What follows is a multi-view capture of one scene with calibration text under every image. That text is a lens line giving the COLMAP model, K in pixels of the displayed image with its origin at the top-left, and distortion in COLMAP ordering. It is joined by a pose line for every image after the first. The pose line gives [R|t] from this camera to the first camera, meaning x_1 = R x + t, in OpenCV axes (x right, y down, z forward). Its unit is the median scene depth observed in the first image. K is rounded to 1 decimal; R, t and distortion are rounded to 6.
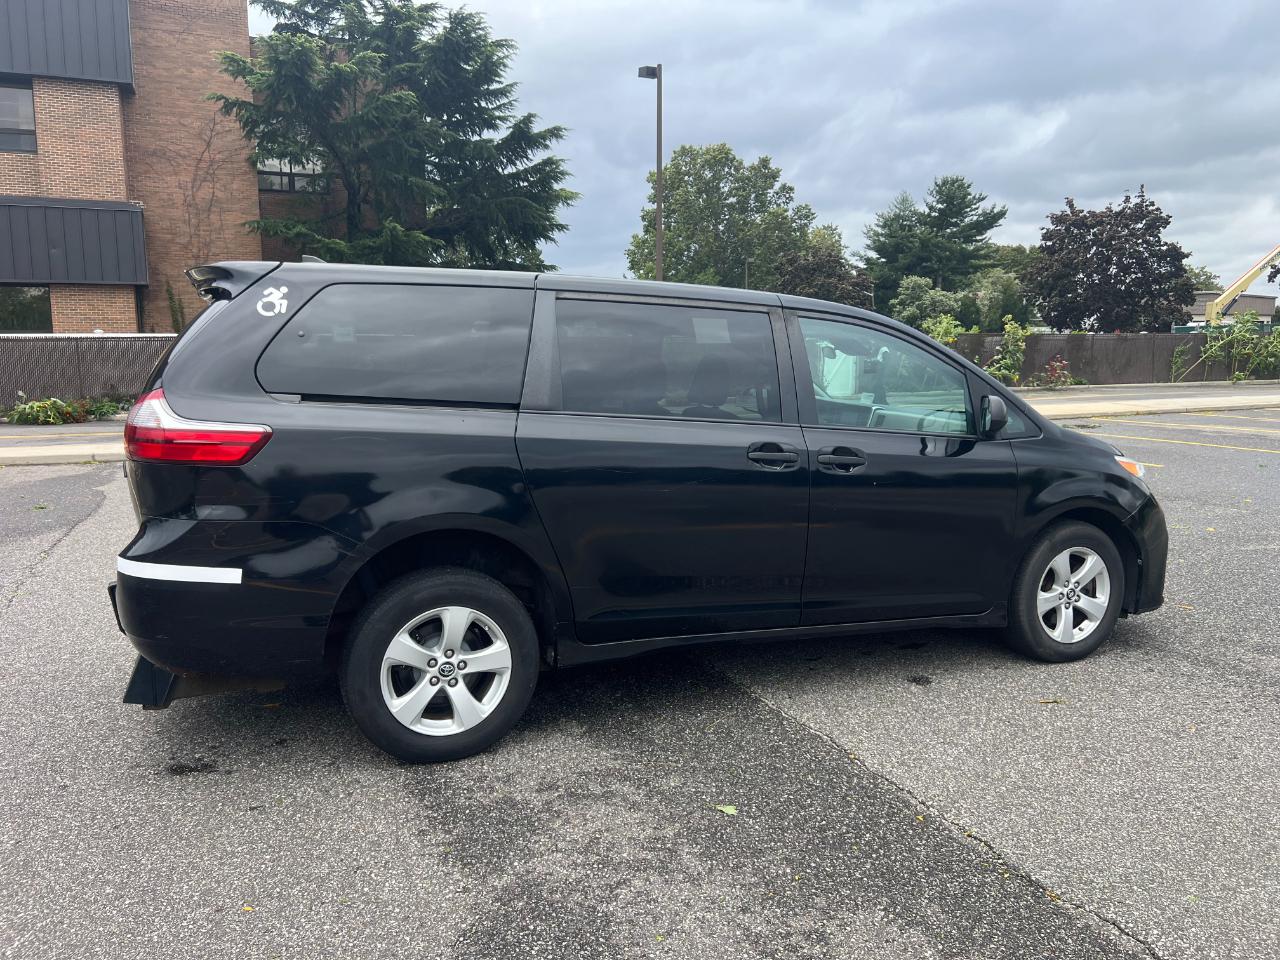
lens RADIAL K [[956.6, 0, 645.7], [0, 956.6, 476.6], [0, 0, 1]] dist [0.061277, -0.065851]
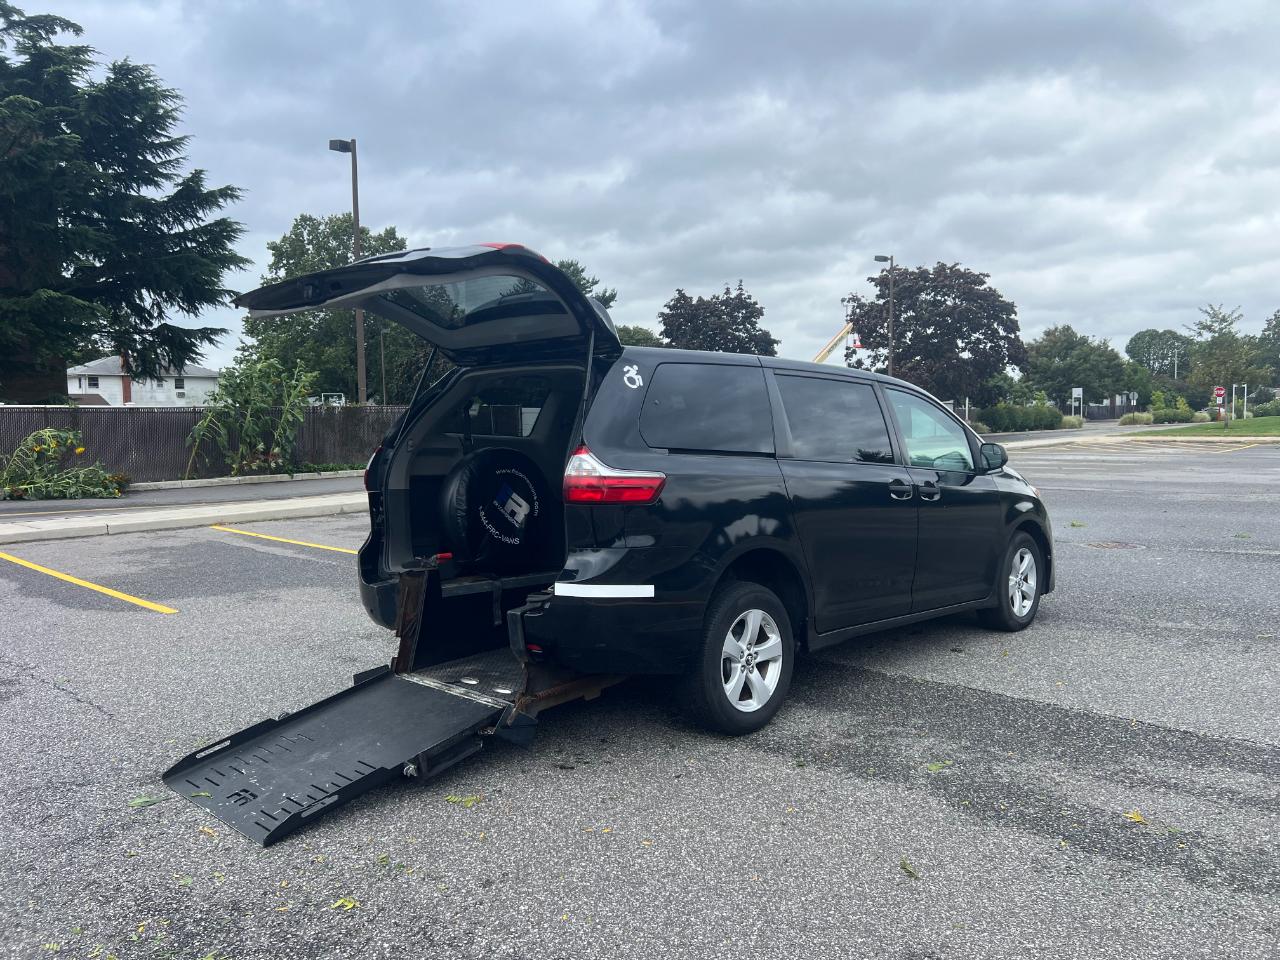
lens RADIAL K [[956.4, 0, 647.3], [0, 956.4, 485.4], [0, 0, 1]] dist [0.063598, -0.062680]
pose [[0.918691, -0.036257, 0.393310, -0.619268], [0.061389, 0.996784, -0.051505, 0.018722], [-0.390178, 0.071462, 0.917962, -0.105971]]
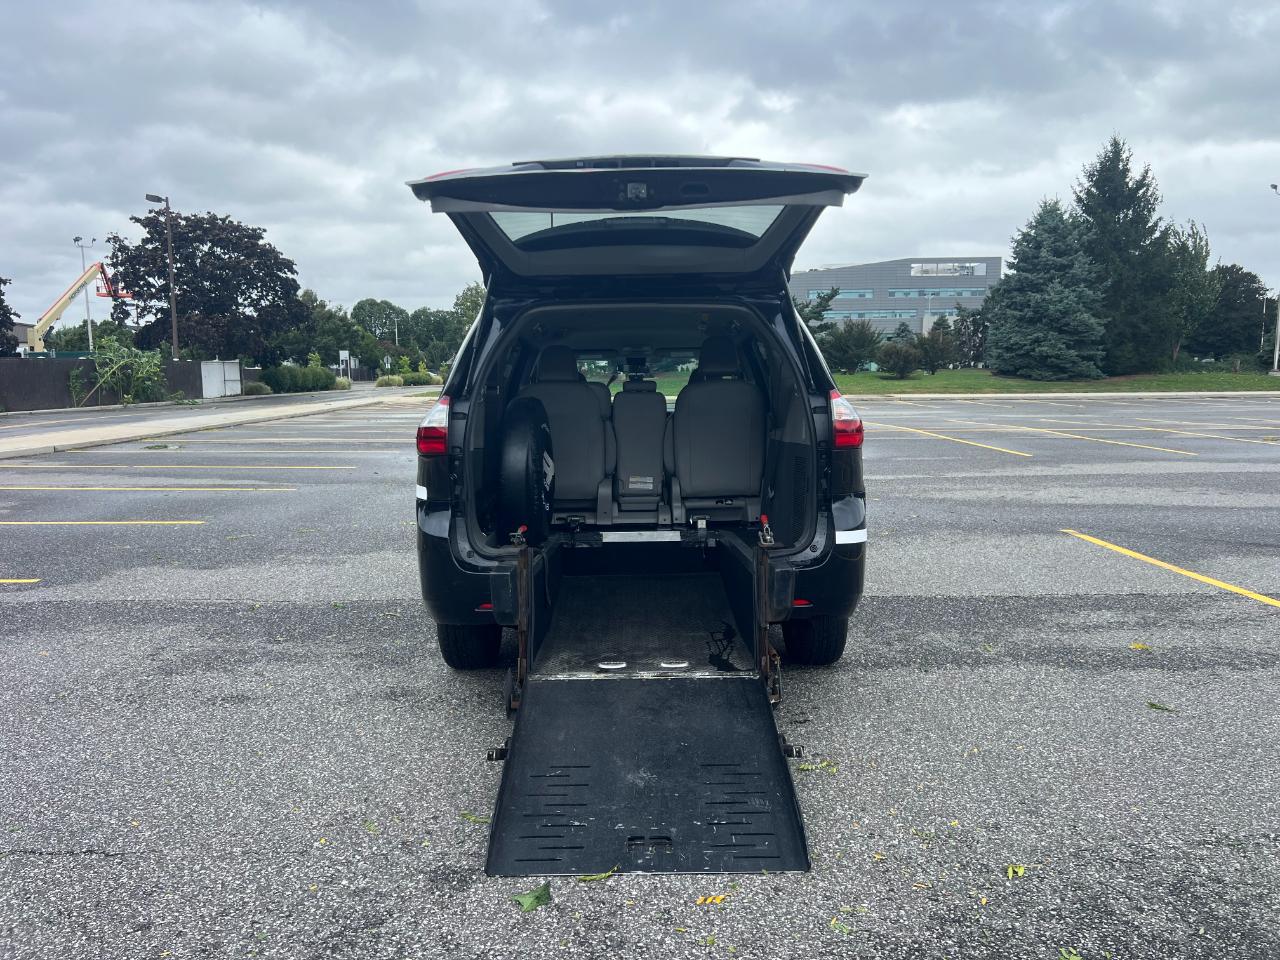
lens RADIAL K [[956.6, 0, 645.7], [0, 956.6, 476.6], [0, 0, 1]] dist [0.061277, -0.065851]
pose [[0.385213, -0.096373, 0.917781, -1.157460], [0.122391, 0.991082, 0.052700, -0.050180], [-0.914675, 0.092027, 0.393573, 0.509359]]
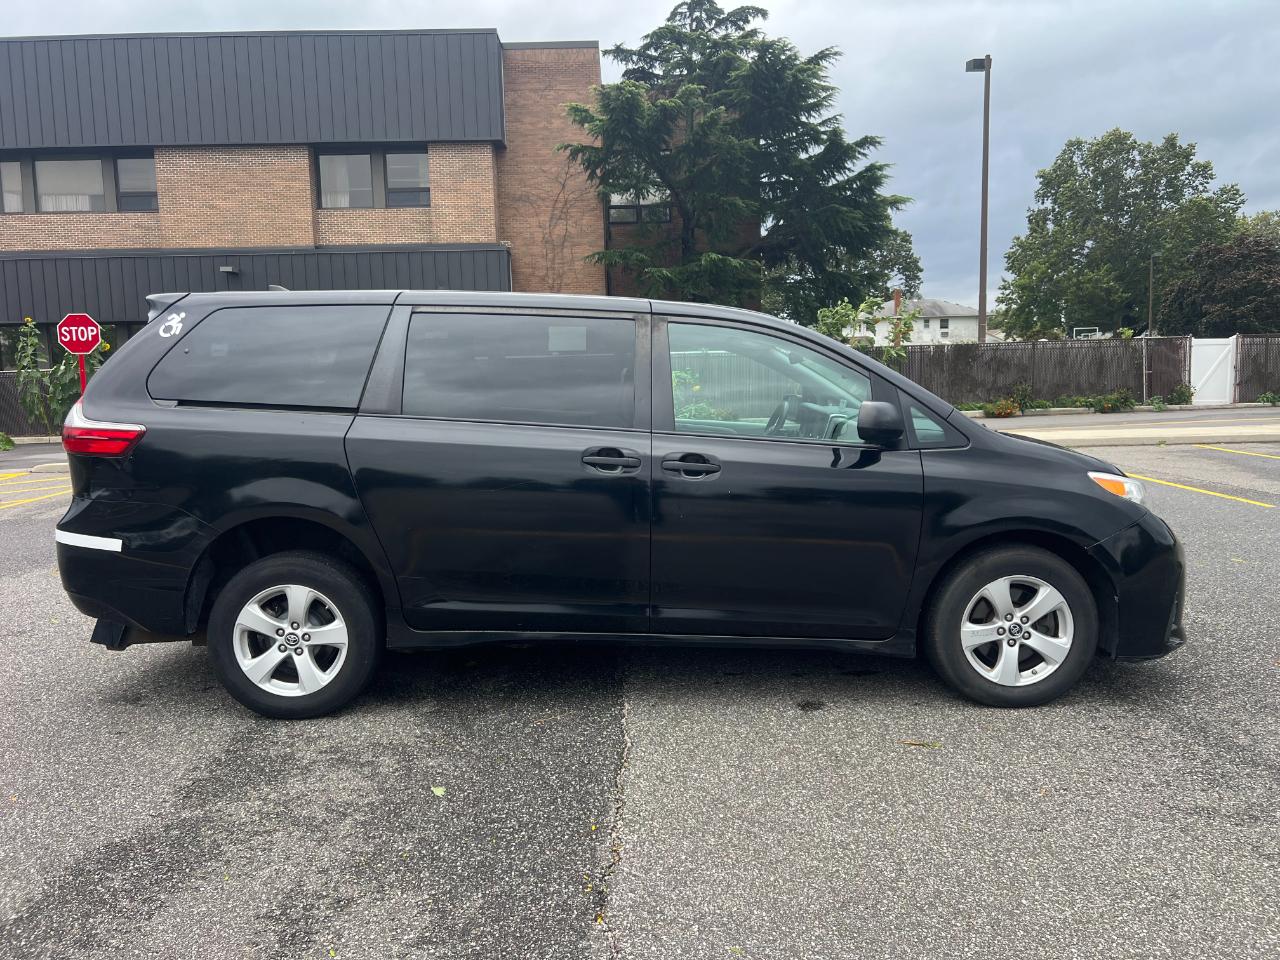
lens RADIAL K [[956.6, 0, 645.7], [0, 956.6, 476.6], [0, 0, 1]] dist [0.061277, -0.065851]
pose [[0.921883, 0.025885, -0.386603, 0.465232], [-0.031344, 0.999478, -0.007824, 0.001569], [0.386199, 0.019331, 0.922213, 0.071335]]
